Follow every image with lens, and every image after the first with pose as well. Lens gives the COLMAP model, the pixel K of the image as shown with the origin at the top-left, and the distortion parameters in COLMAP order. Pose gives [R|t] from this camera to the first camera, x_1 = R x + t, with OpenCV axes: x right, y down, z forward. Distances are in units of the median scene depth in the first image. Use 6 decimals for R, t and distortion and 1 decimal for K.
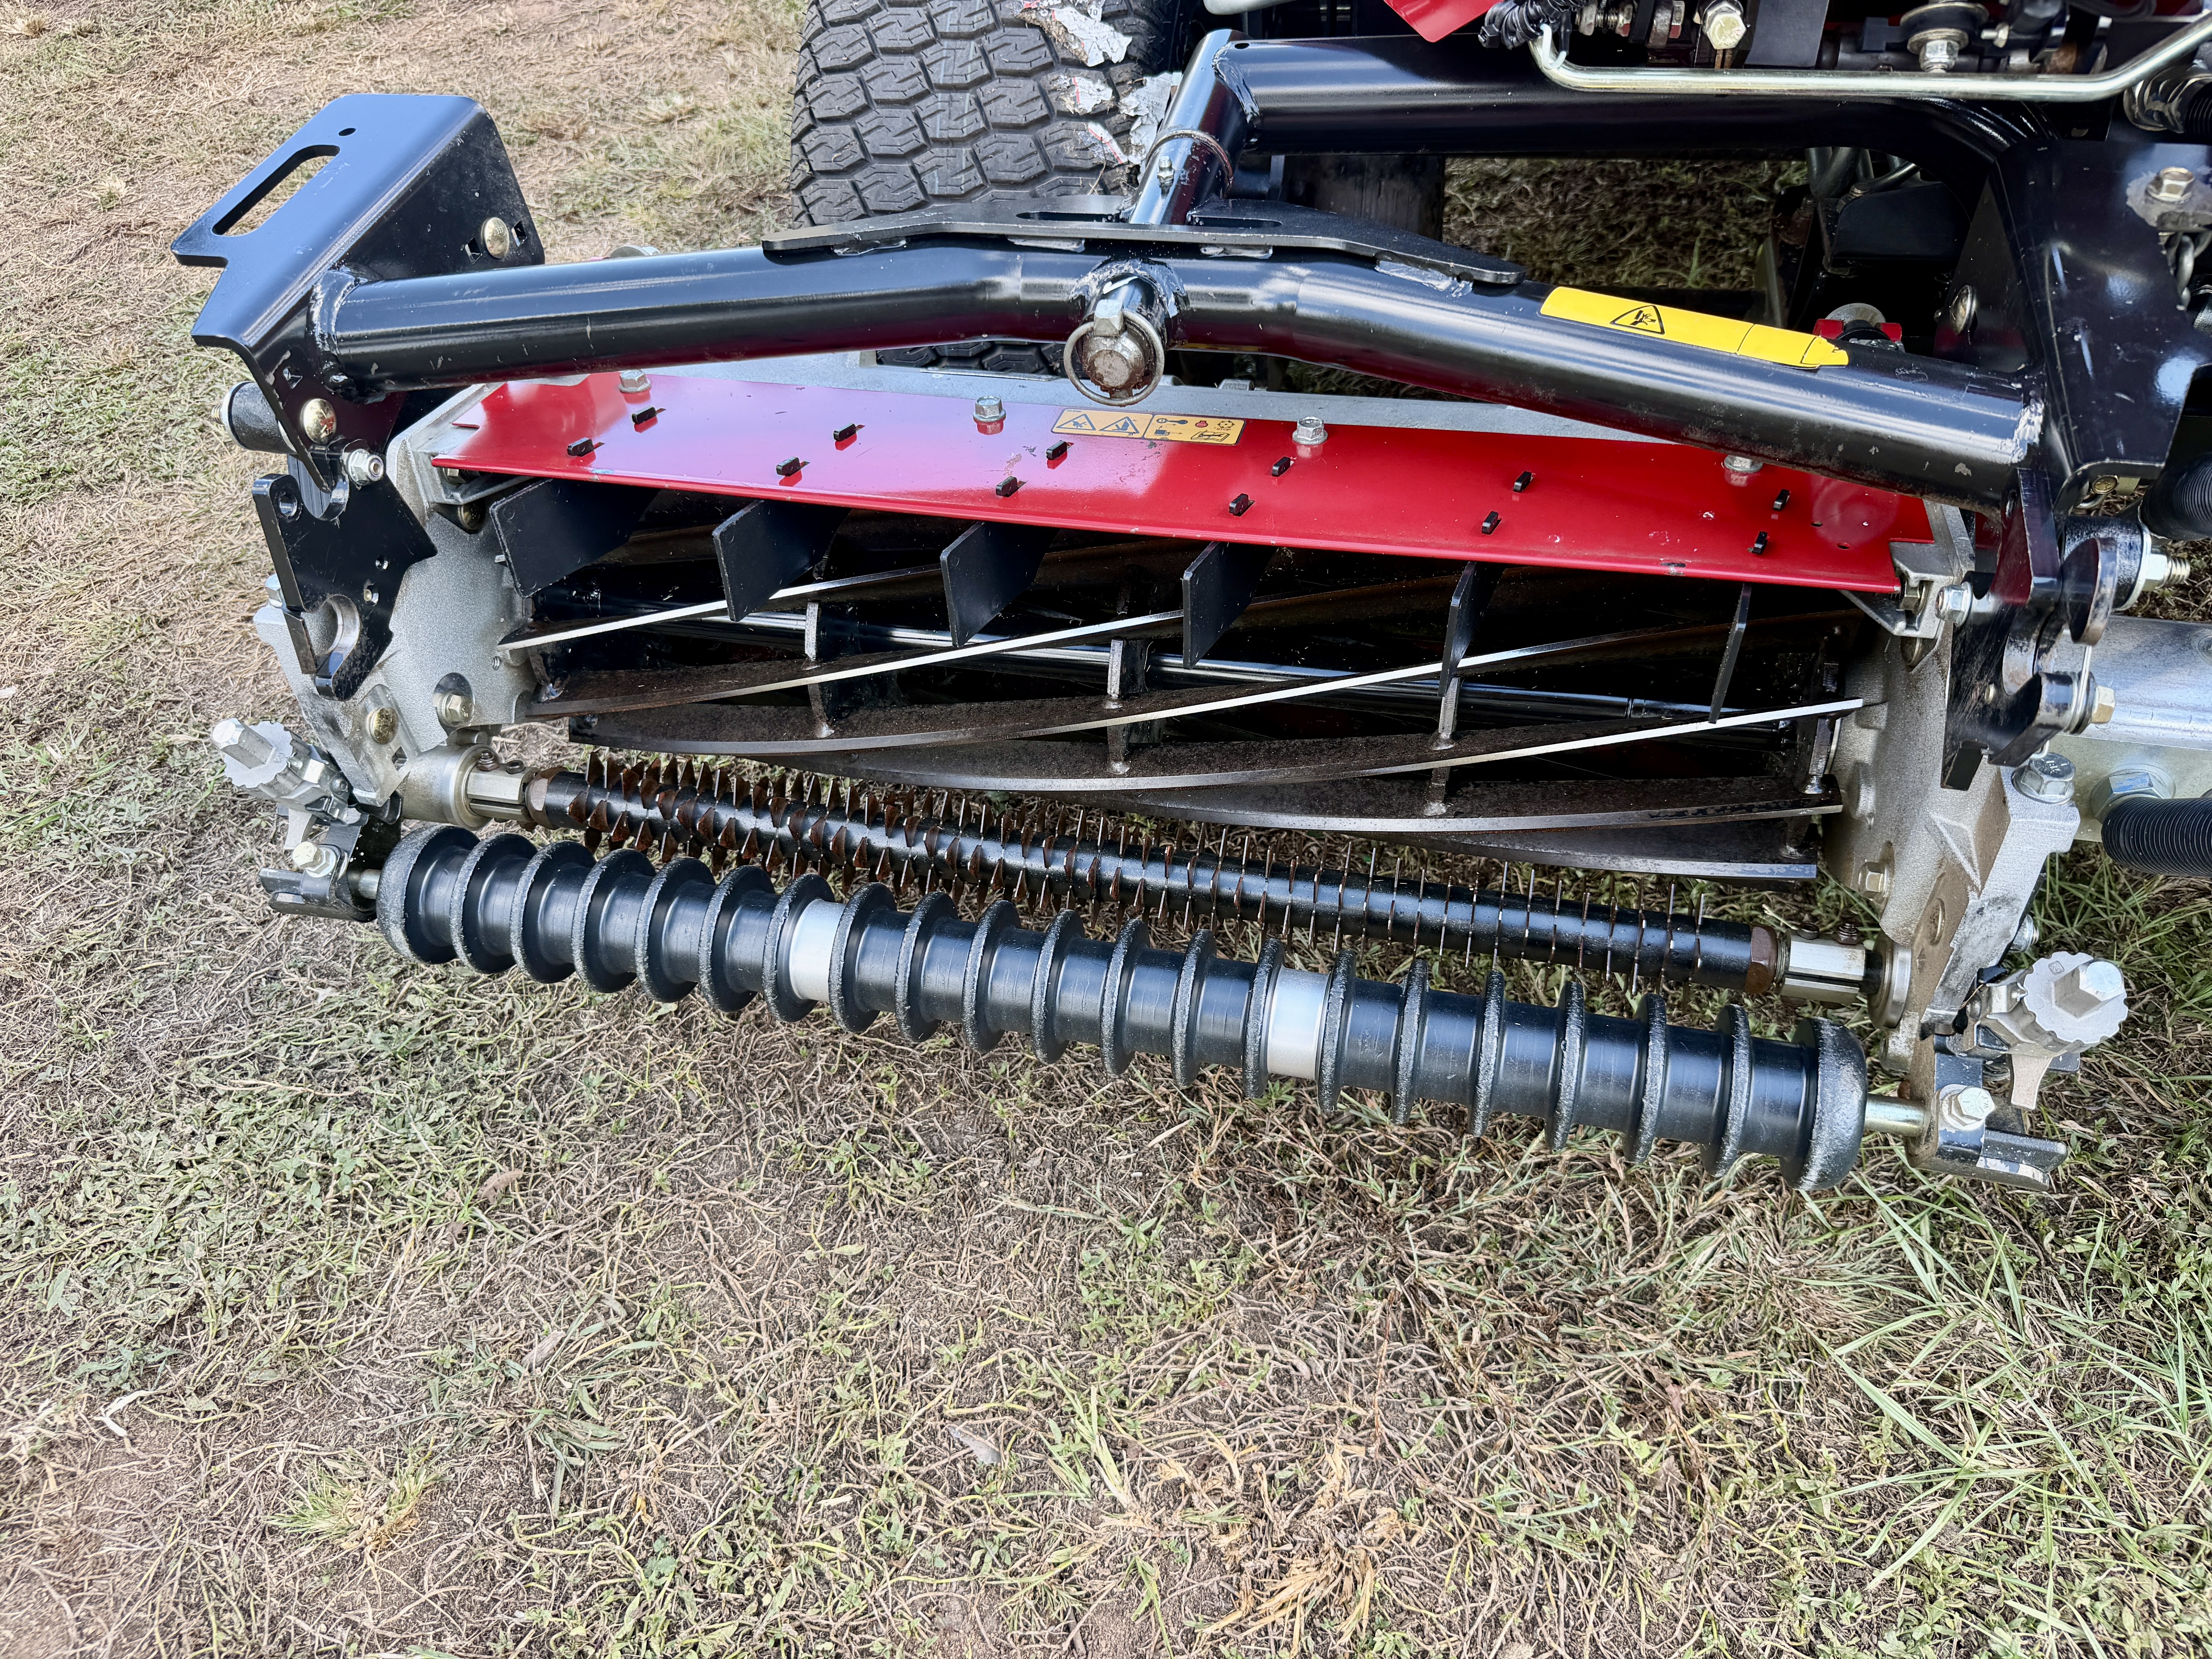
lens RADIAL K [[1530.0, 0, 1176.7], [0, 1530.0, 832.0], [0, 0, 1]] dist [-0.007208, -0.006230]
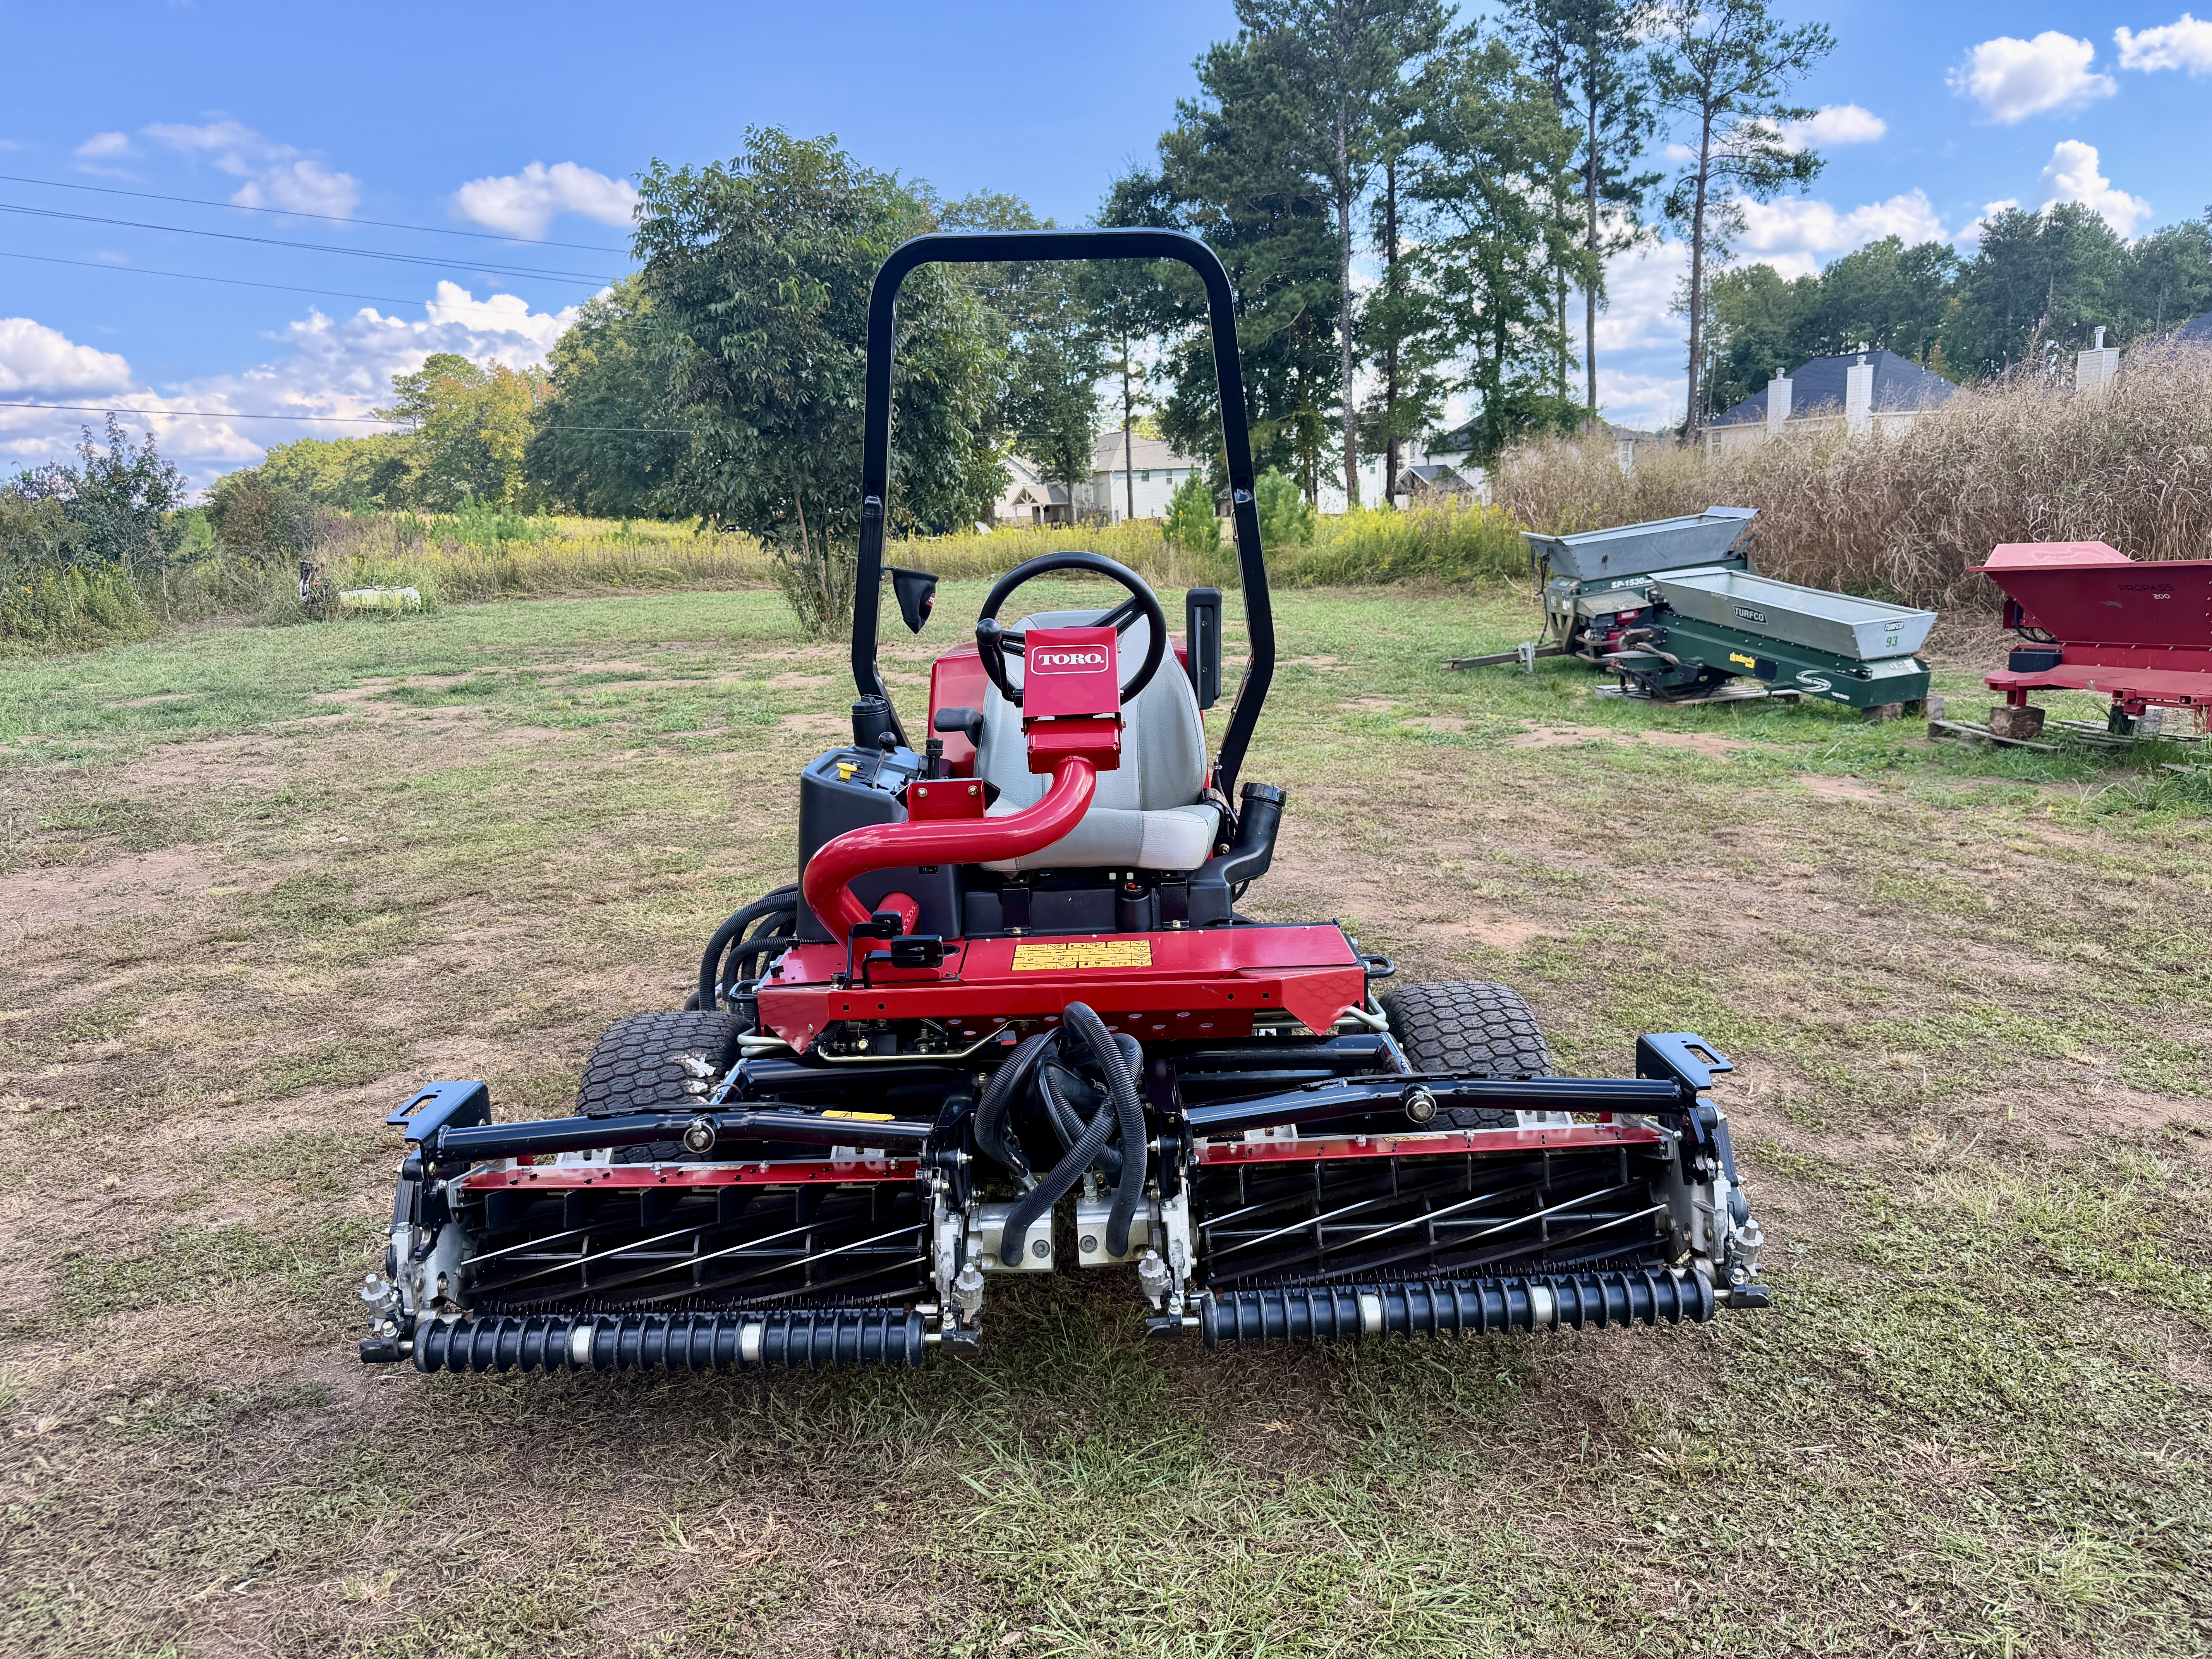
lens RADIAL K [[1547.6, 0, 1106.0], [0, 1547.6, 829.5], [0, 0, 1]] dist [-0.006579, -0.003311]
pose [[0.982201, 0.006865, 0.187710, 0.176183], [0.113492, 0.774603, -0.622181, 1.251211], [-0.149672, 0.632410, 0.760037, -1.939550]]
